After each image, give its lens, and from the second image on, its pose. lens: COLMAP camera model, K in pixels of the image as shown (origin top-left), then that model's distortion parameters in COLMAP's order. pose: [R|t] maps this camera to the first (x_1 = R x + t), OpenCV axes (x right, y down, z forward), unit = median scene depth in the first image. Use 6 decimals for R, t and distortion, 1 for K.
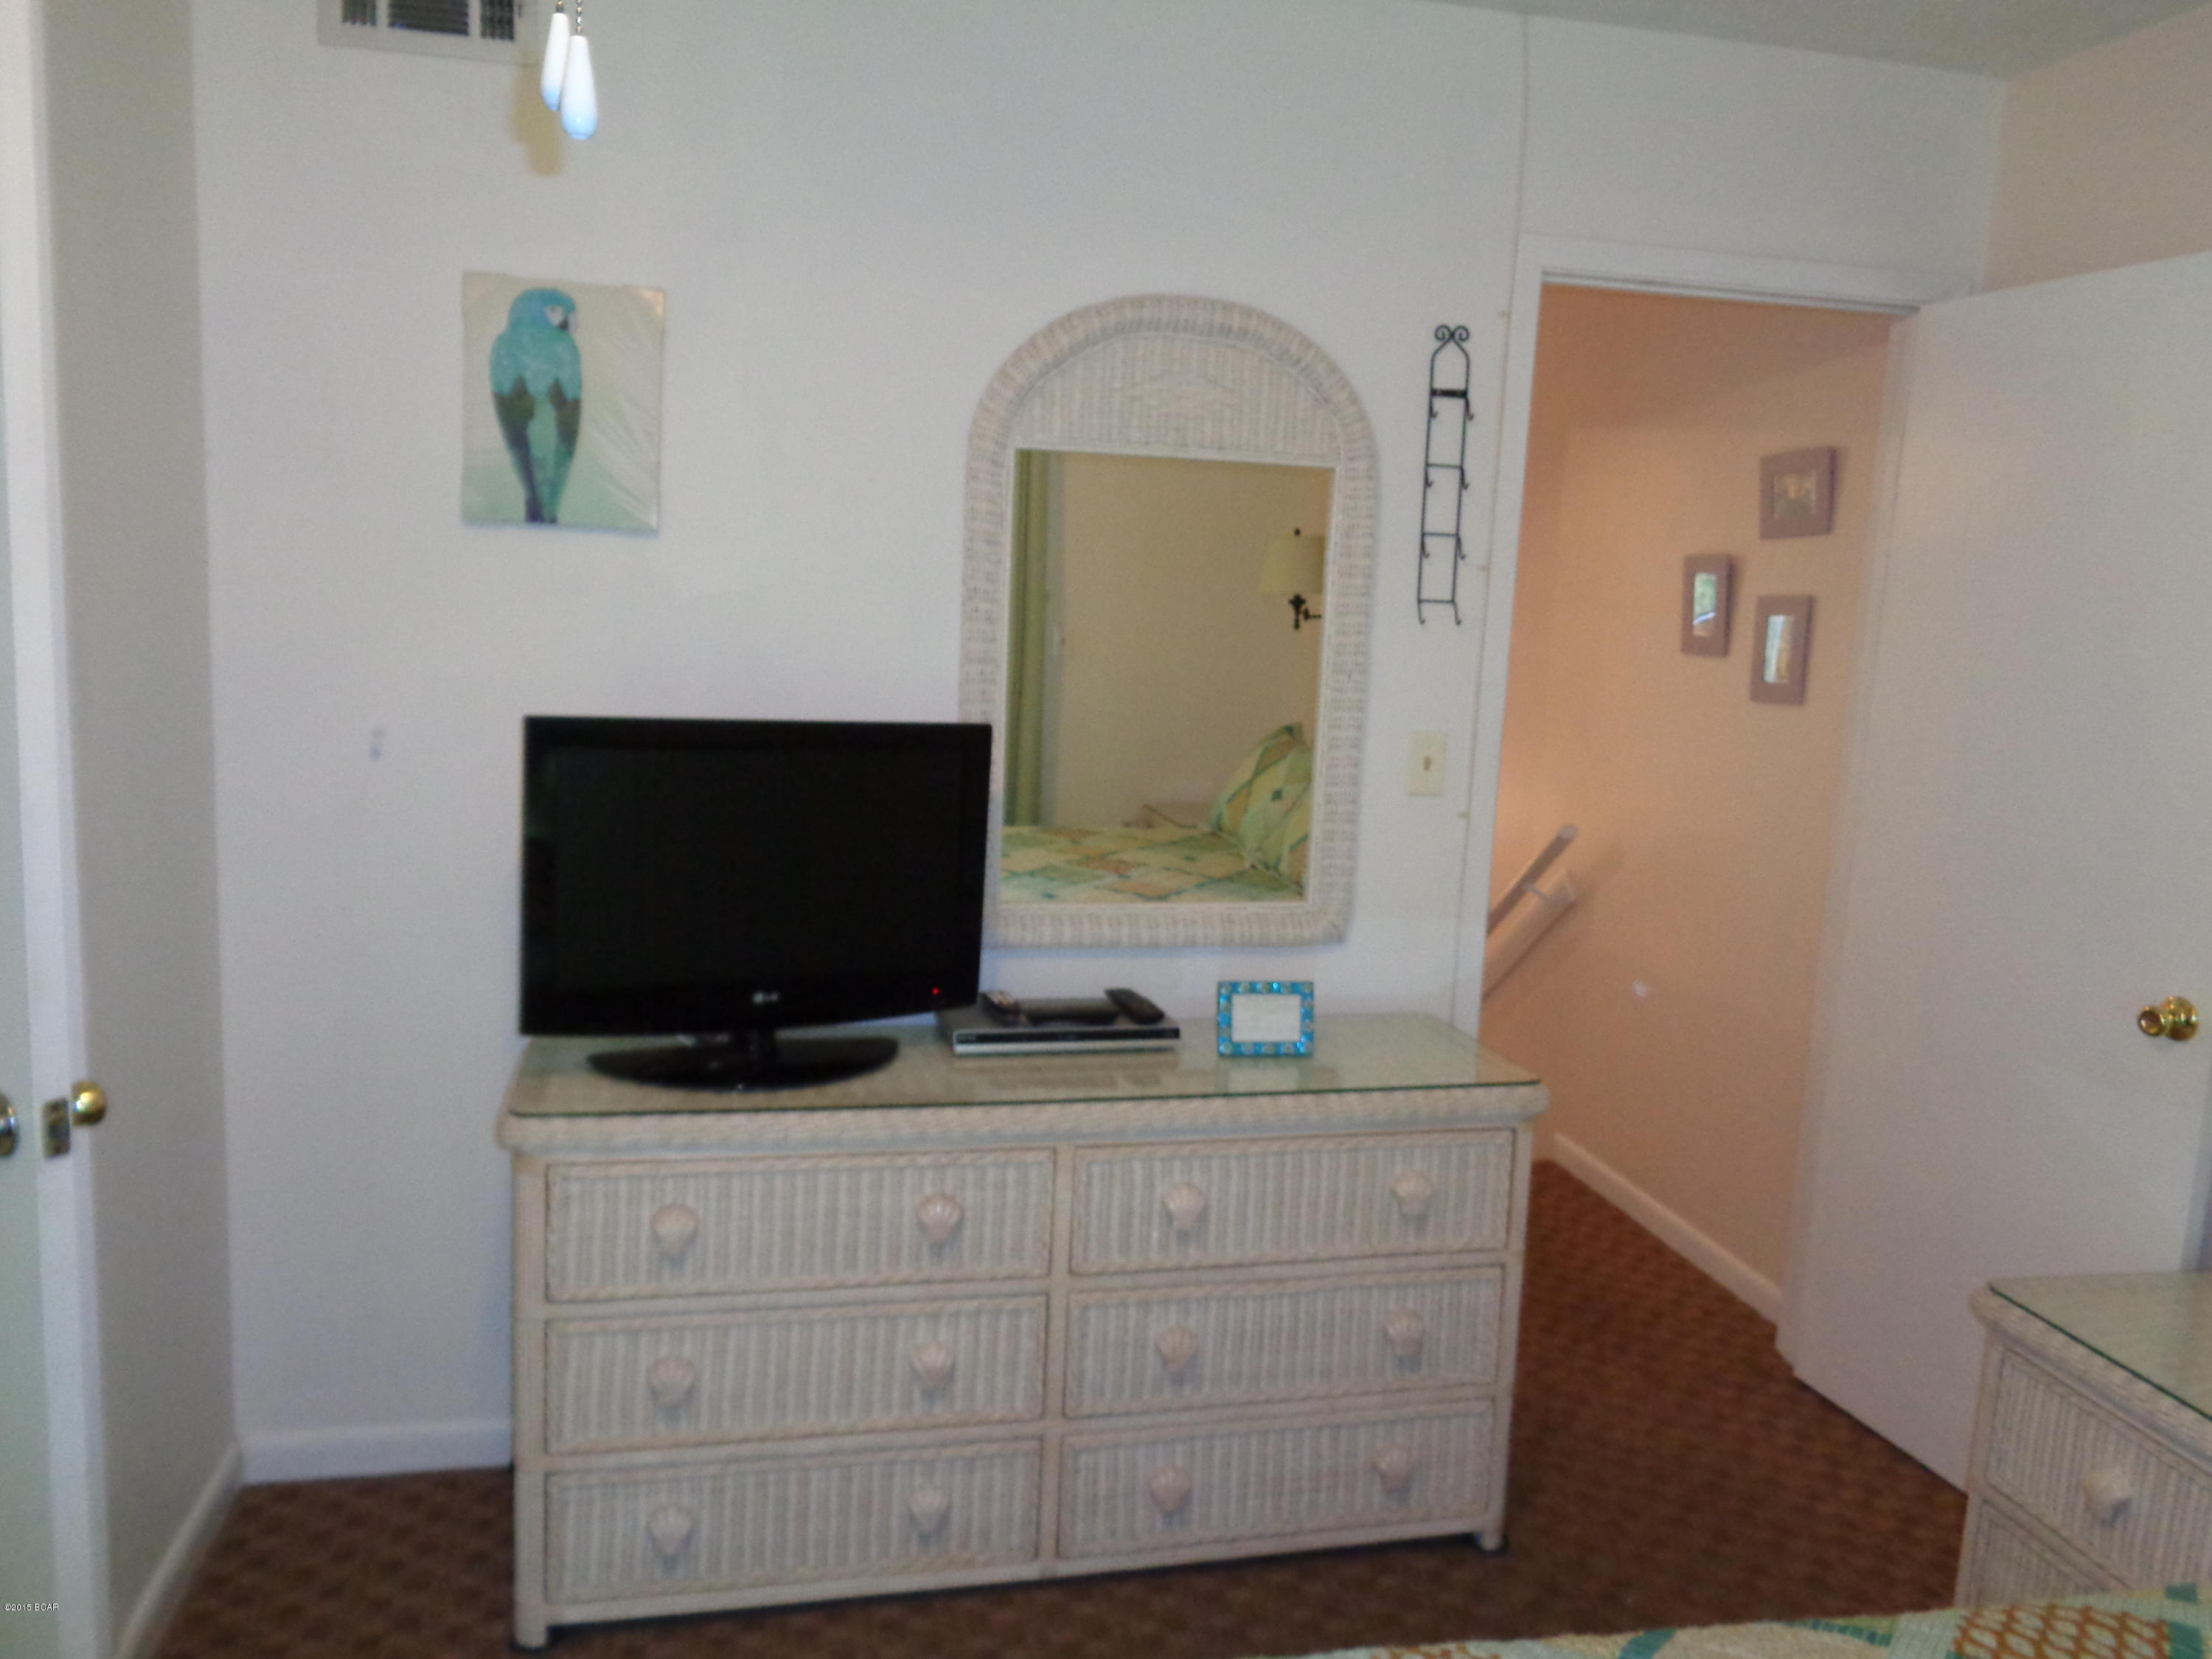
lens RADIAL K [[1668.6, 0, 1109.4], [0, 1668.6, 828.5], [0, 0, 1]] dist [0.014469, 0.007578]
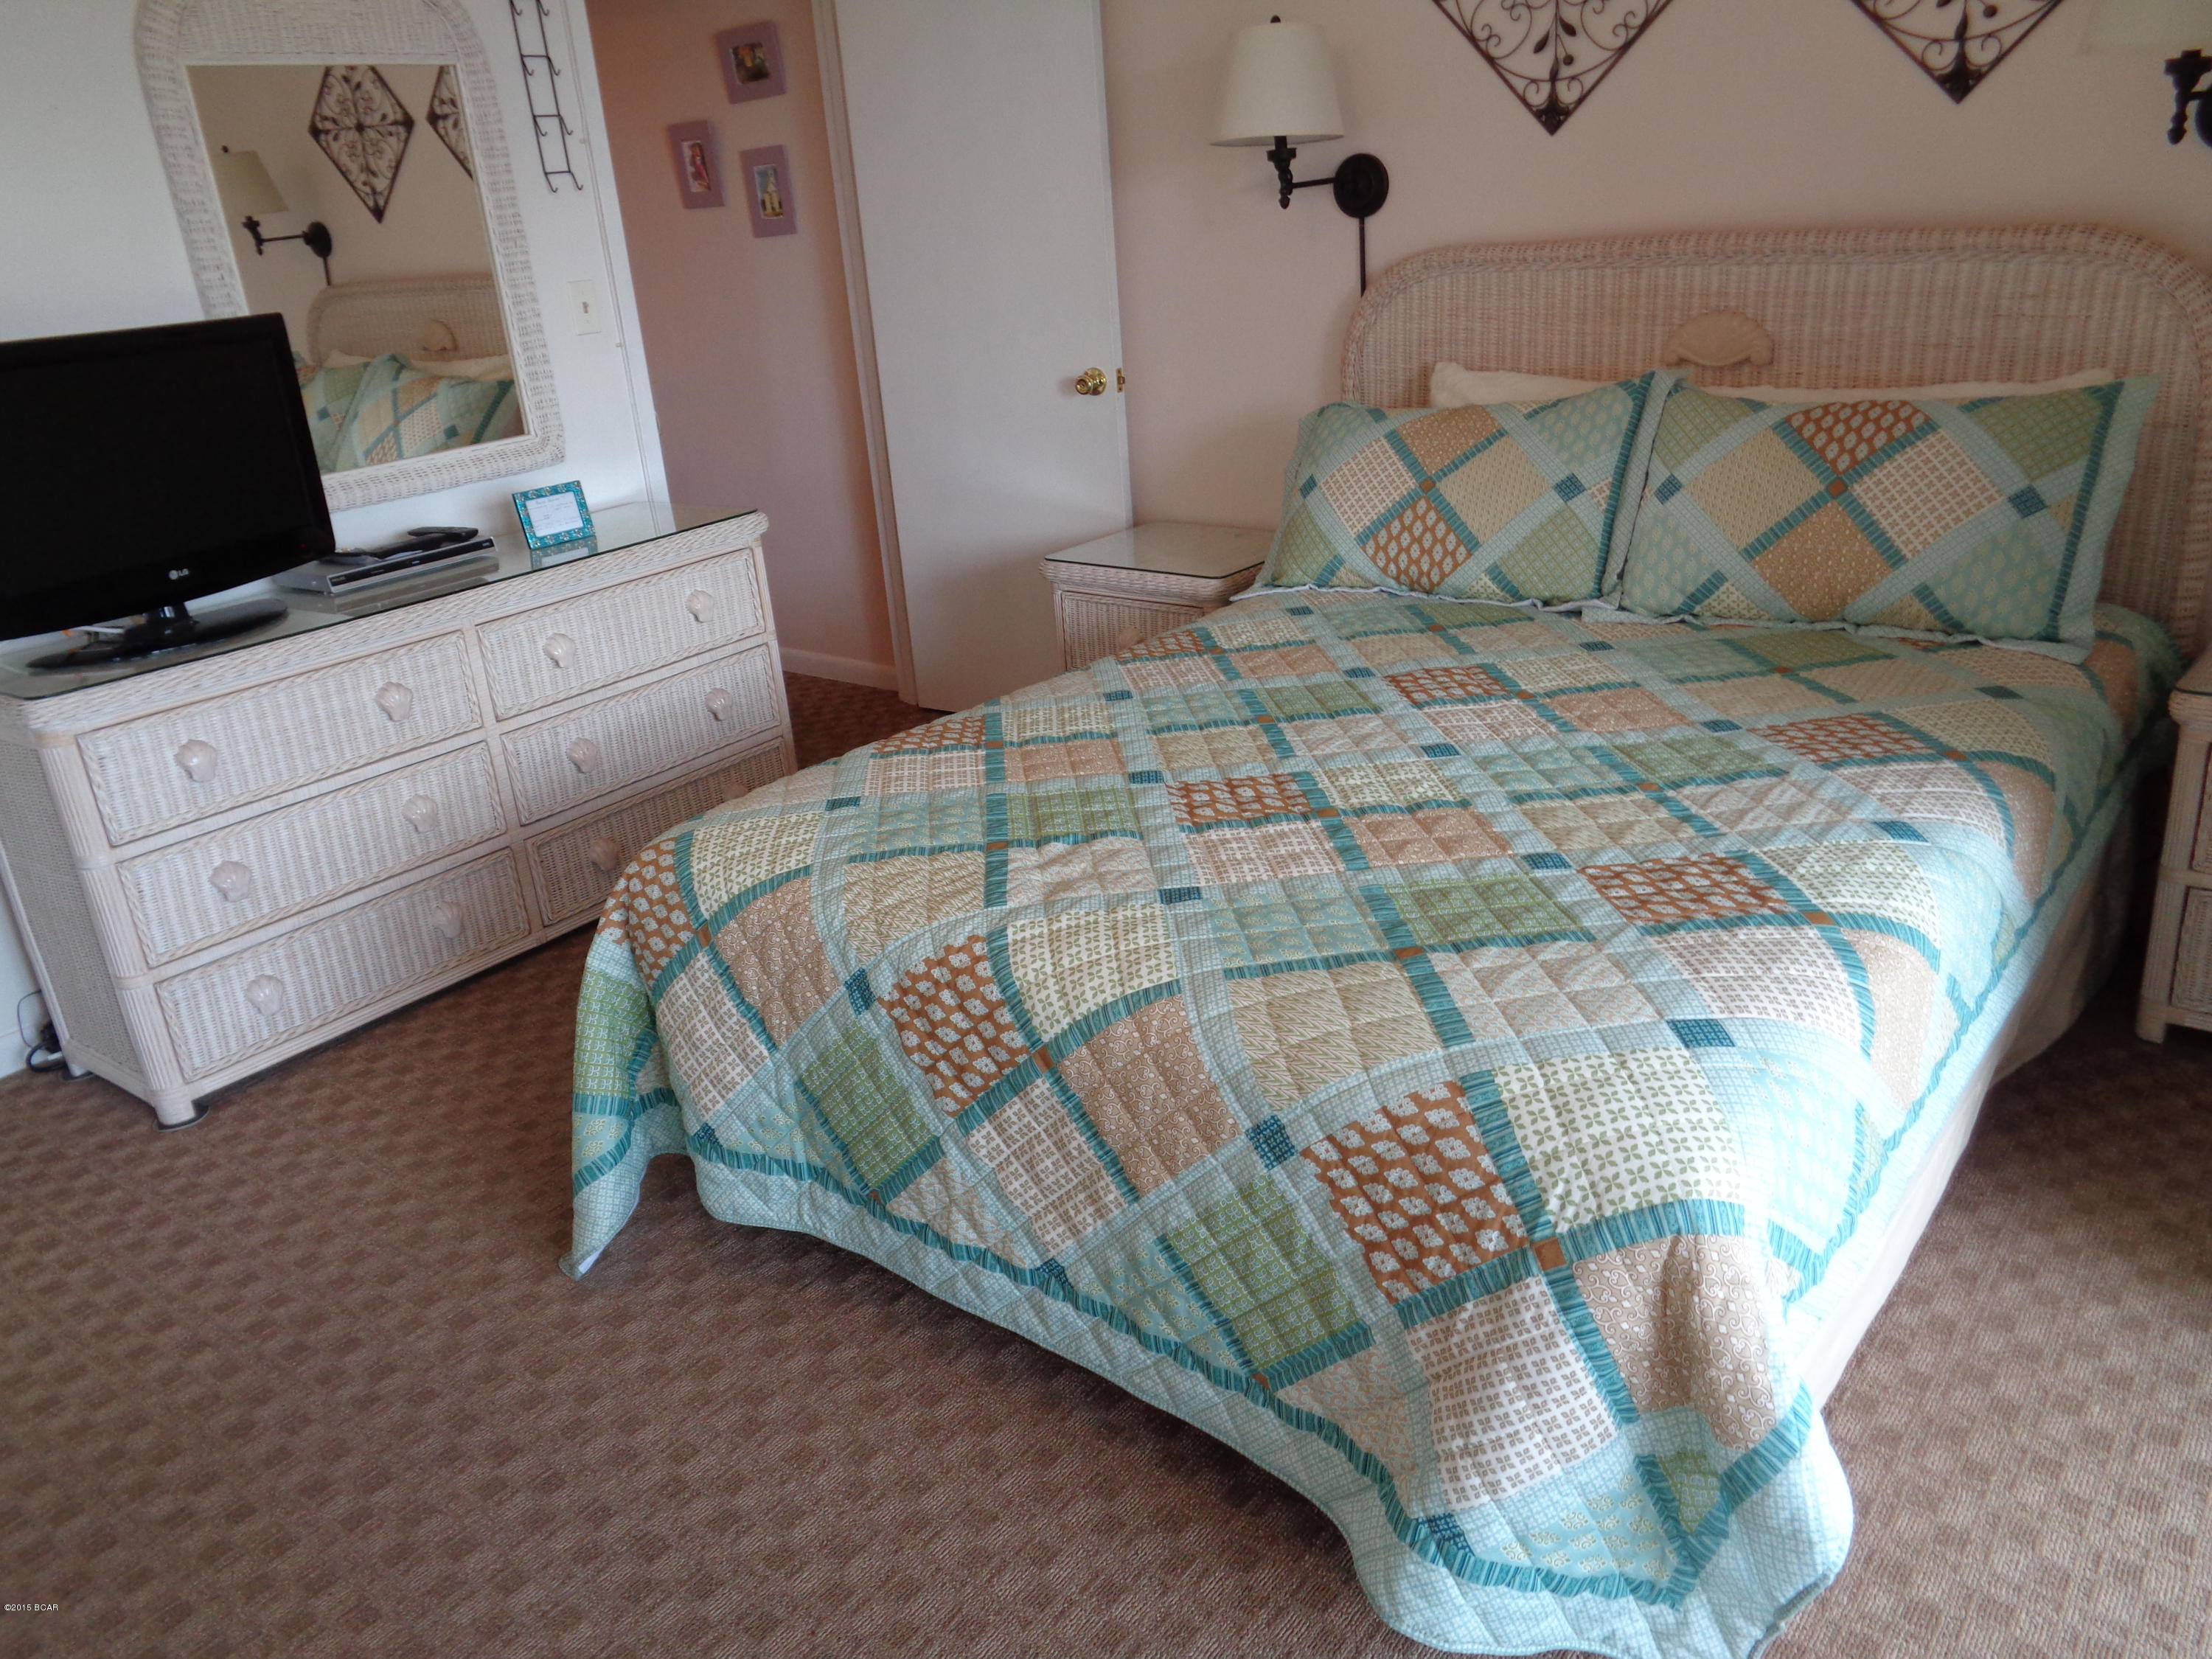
lens RADIAL K [[1668.6, 0, 1124.4], [0, 1668.6, 823.7], [0, 0, 1]] dist [0.014469, 0.007578]
pose [[0.766619, -0.332044, 0.549584, -0.369378], [0.206683, 0.937966, 0.278390, 0.067928], [-0.607929, -0.099830, 0.787691, -0.337984]]
